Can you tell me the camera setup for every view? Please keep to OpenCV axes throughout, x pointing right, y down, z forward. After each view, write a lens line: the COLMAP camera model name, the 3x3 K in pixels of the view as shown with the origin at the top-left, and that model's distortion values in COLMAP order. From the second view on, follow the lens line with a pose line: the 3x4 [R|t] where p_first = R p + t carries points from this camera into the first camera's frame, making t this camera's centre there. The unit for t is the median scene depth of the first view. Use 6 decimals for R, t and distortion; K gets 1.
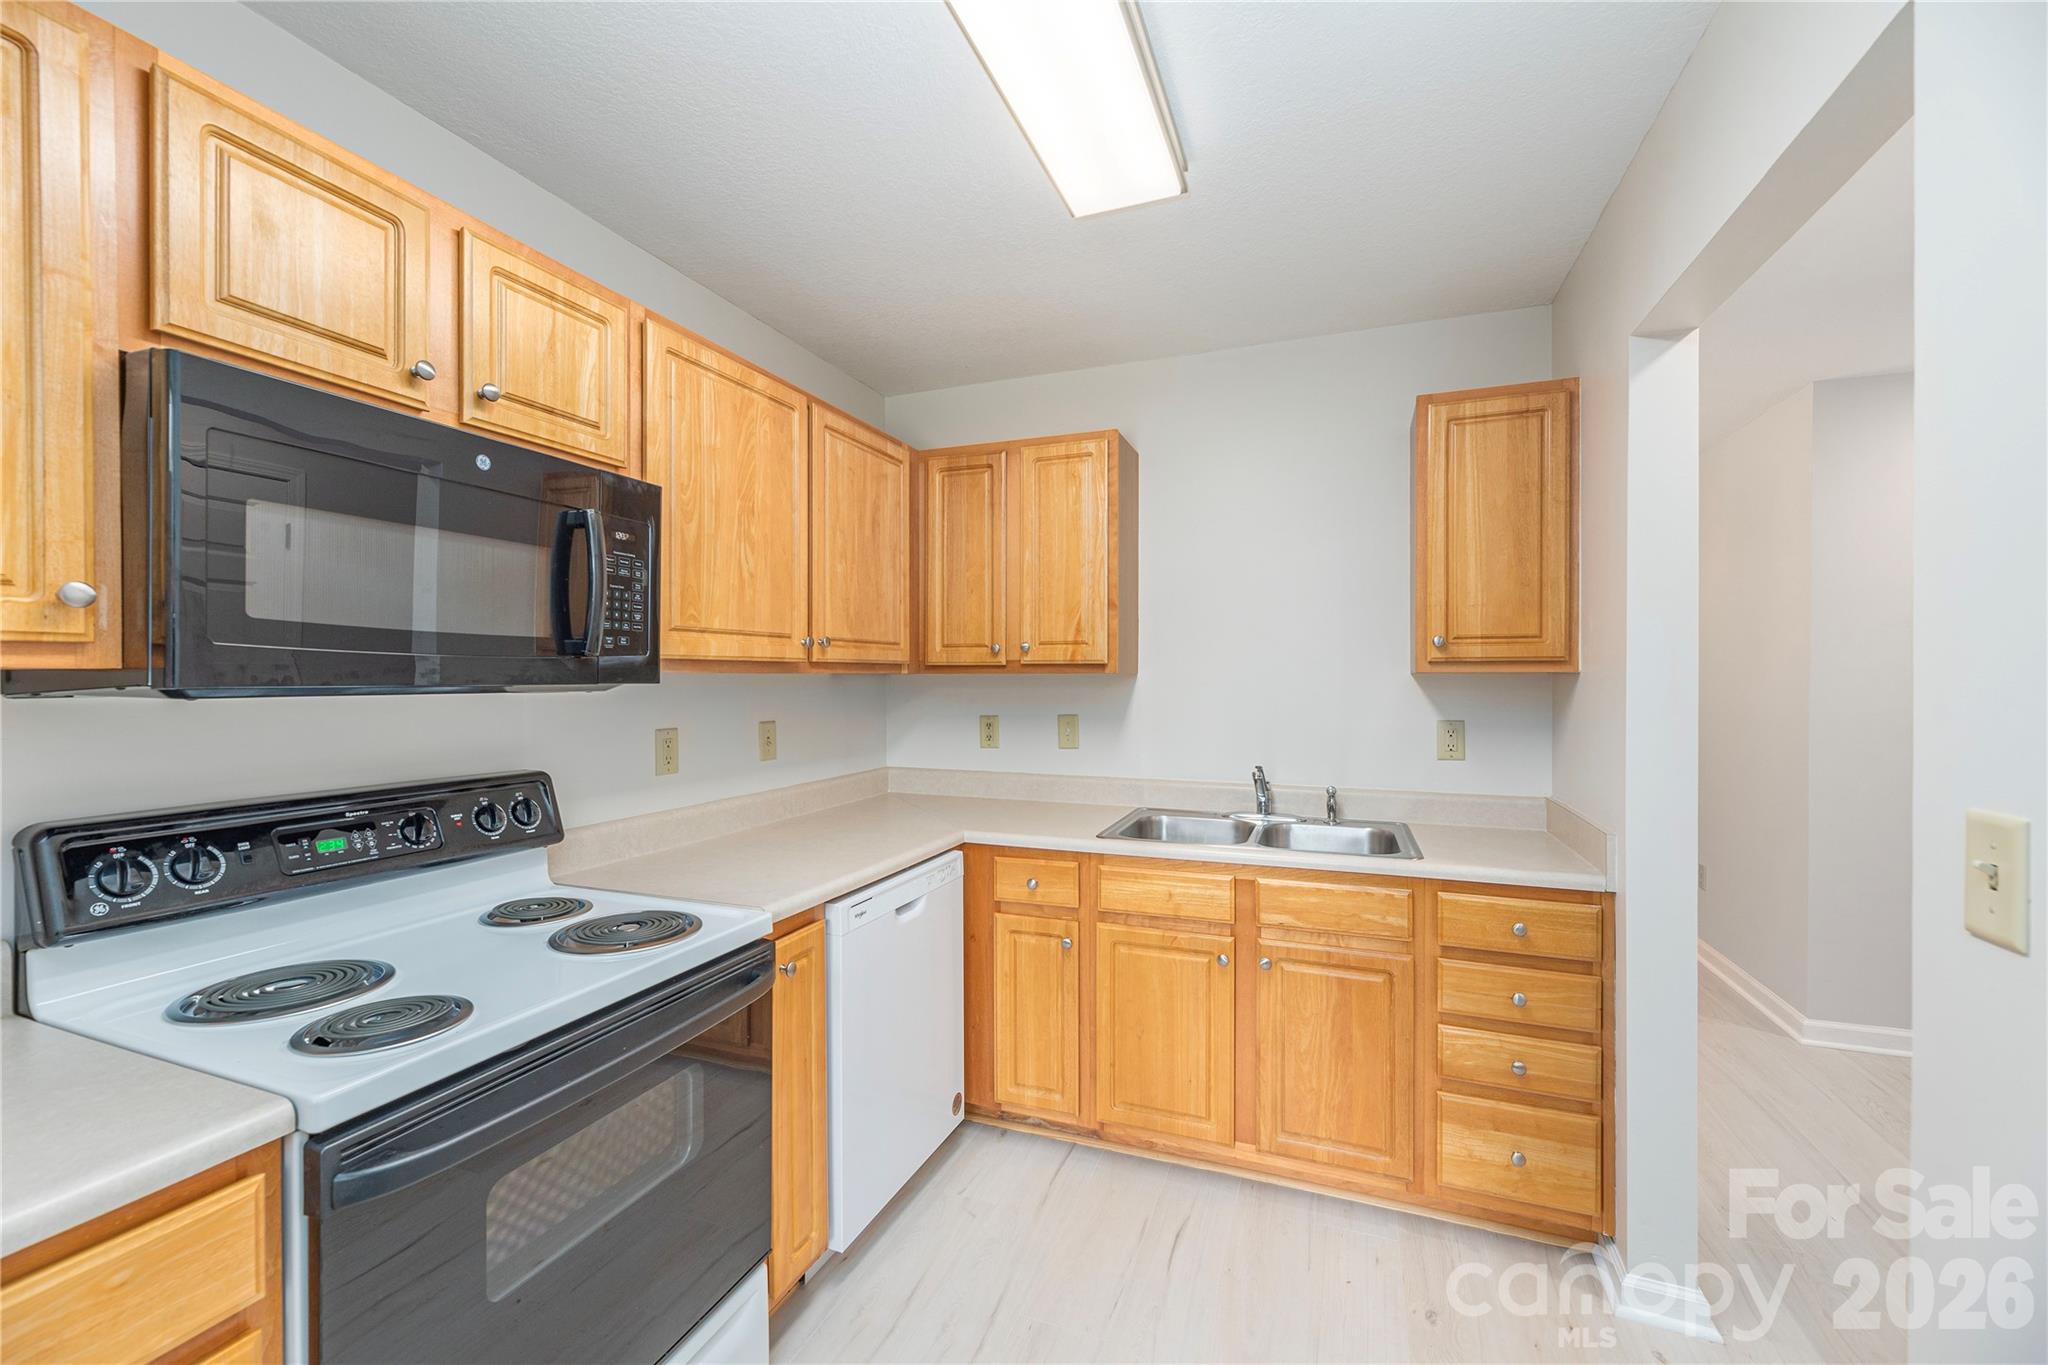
lens RADIAL K [[829.5, 0, 1024.0], [0, 829.5, 682.5], [0, 0, 1]] dist [-0.000981, -0.000147]
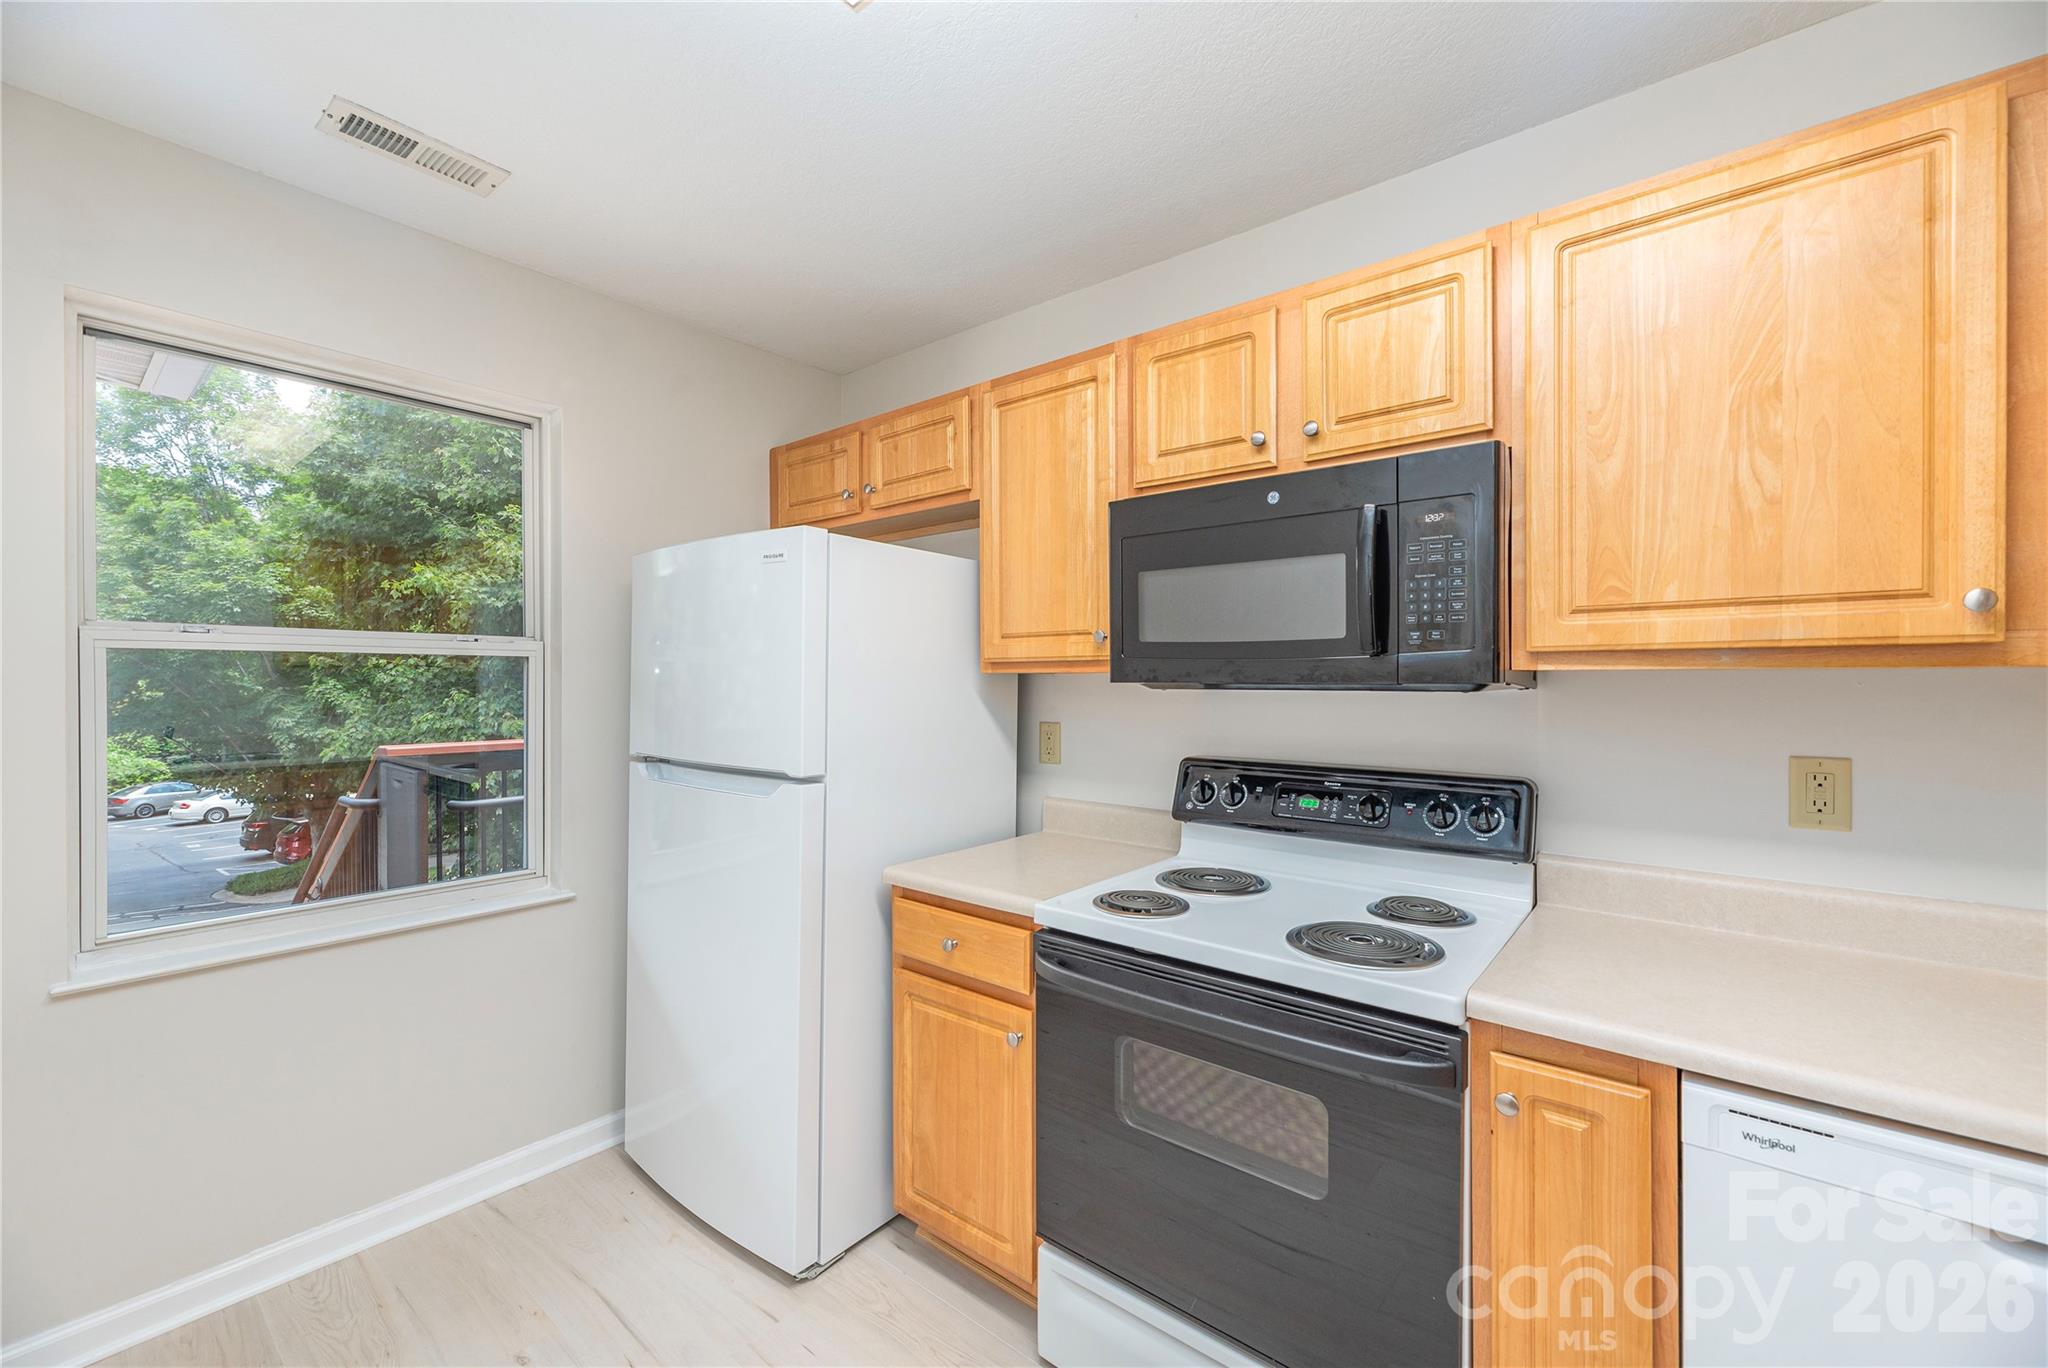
lens RADIAL K [[829.5, 0, 1024.0], [0, 829.5, 684.0], [0, 0, 1]] dist [-0.000981, -0.000147]
pose [[-0.308224, 0.005563, -0.951298, 0.502989], [-0.001242, 0.999980, 0.006251, -0.002532], [0.951313, 0.003108, -0.308210, 0.856041]]
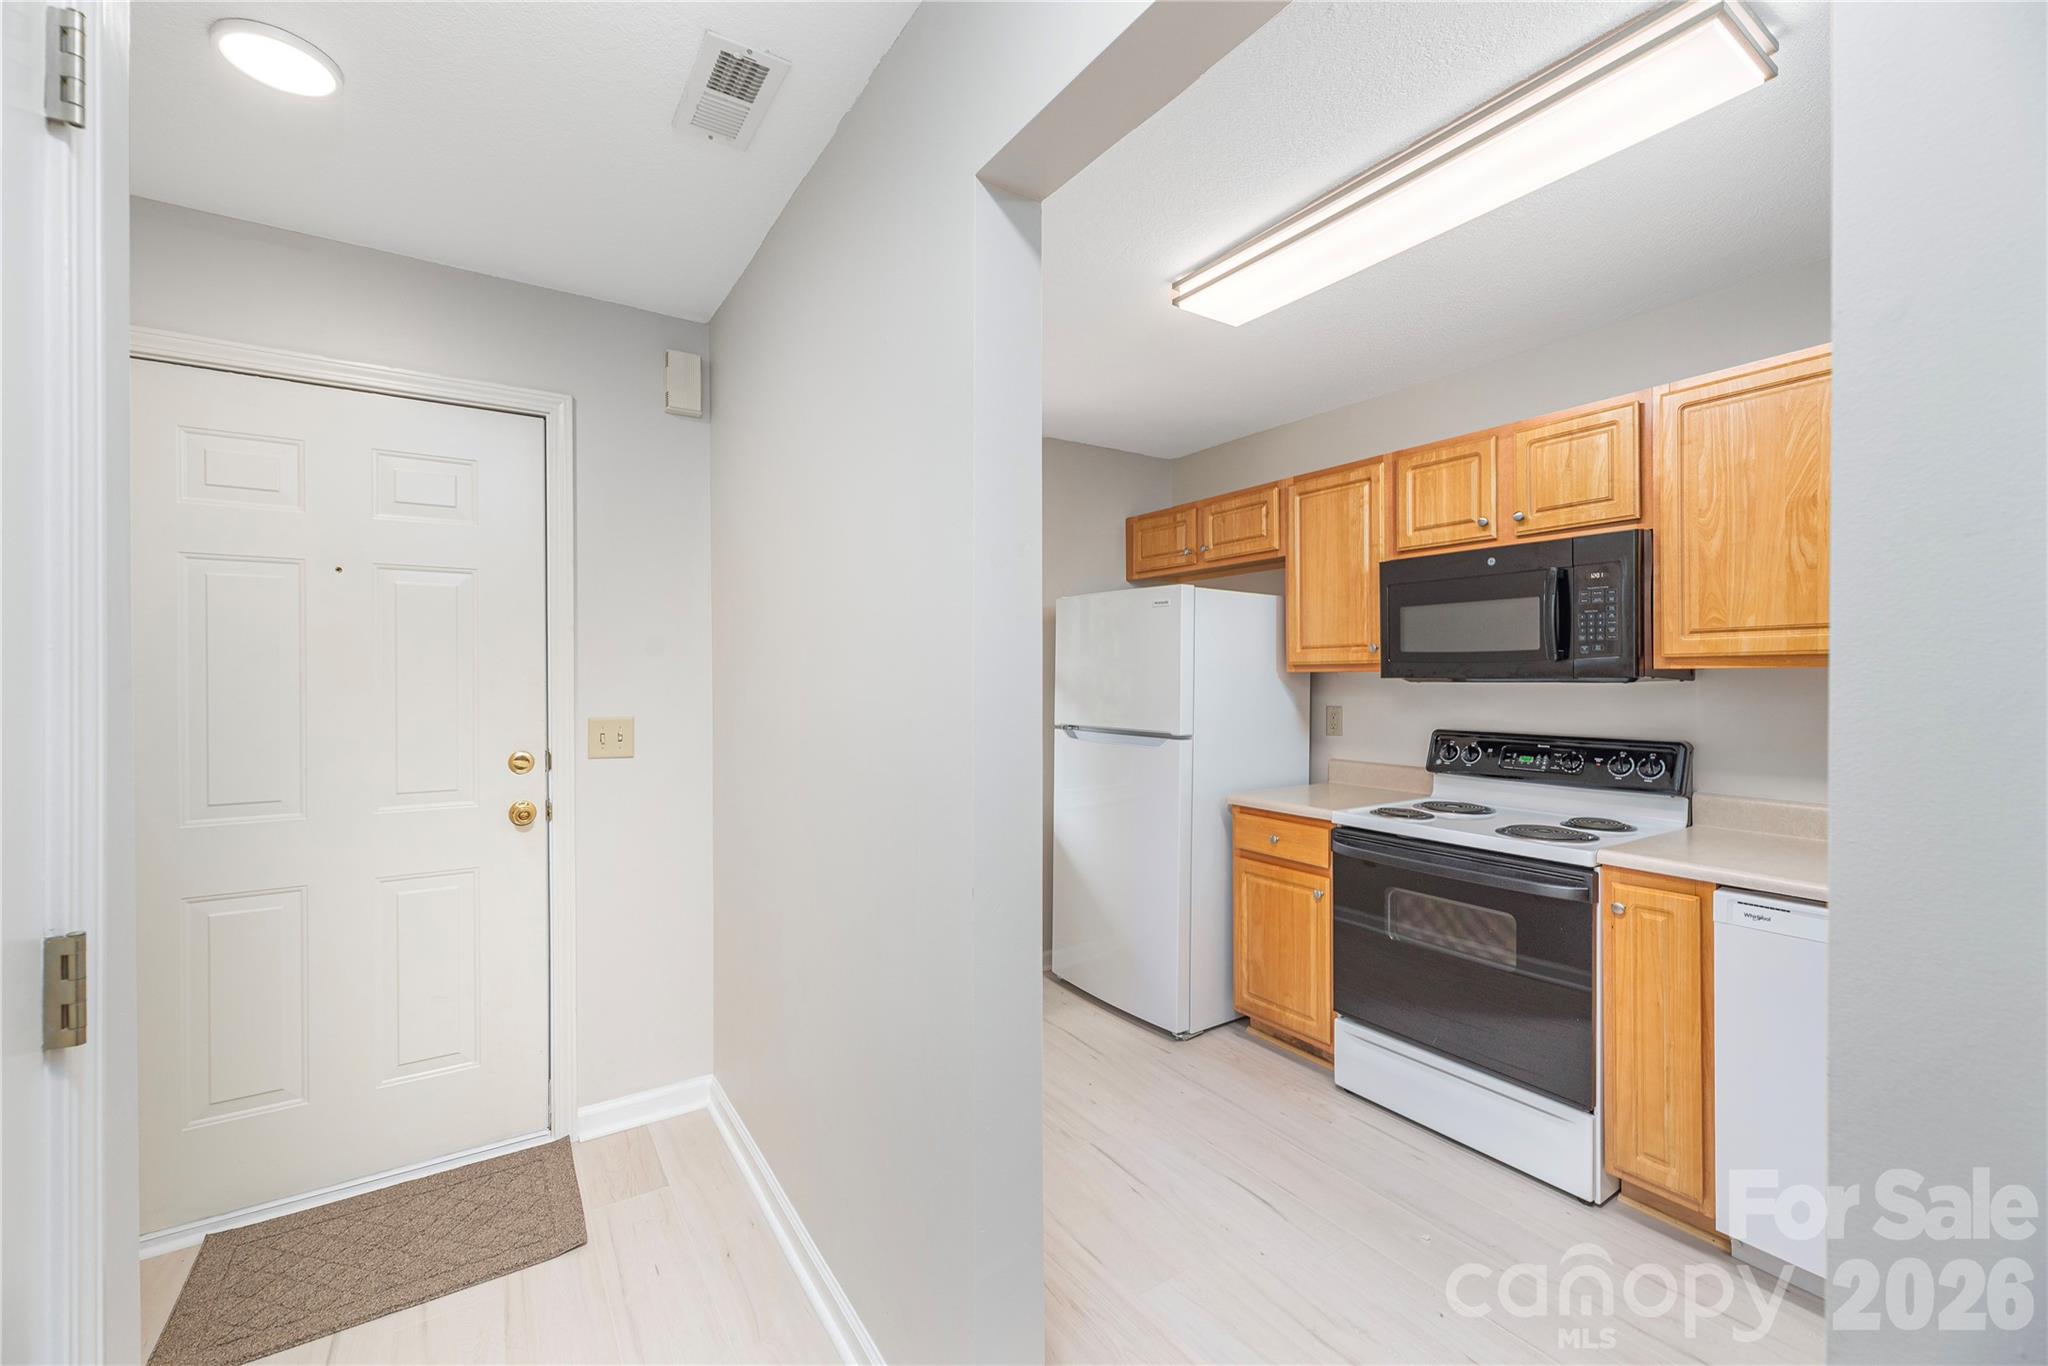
lens RADIAL K [[829.5, 0, 1024.0], [0, 829.5, 683.0], [0, 0, 1]] dist [-0.000981, -0.000147]
pose [[-0.574364, 0.007086, -0.818569, 1.282661], [0.002682, 0.999973, 0.006774, -0.000837], [0.818595, 0.001695, -0.574368, 1.013925]]
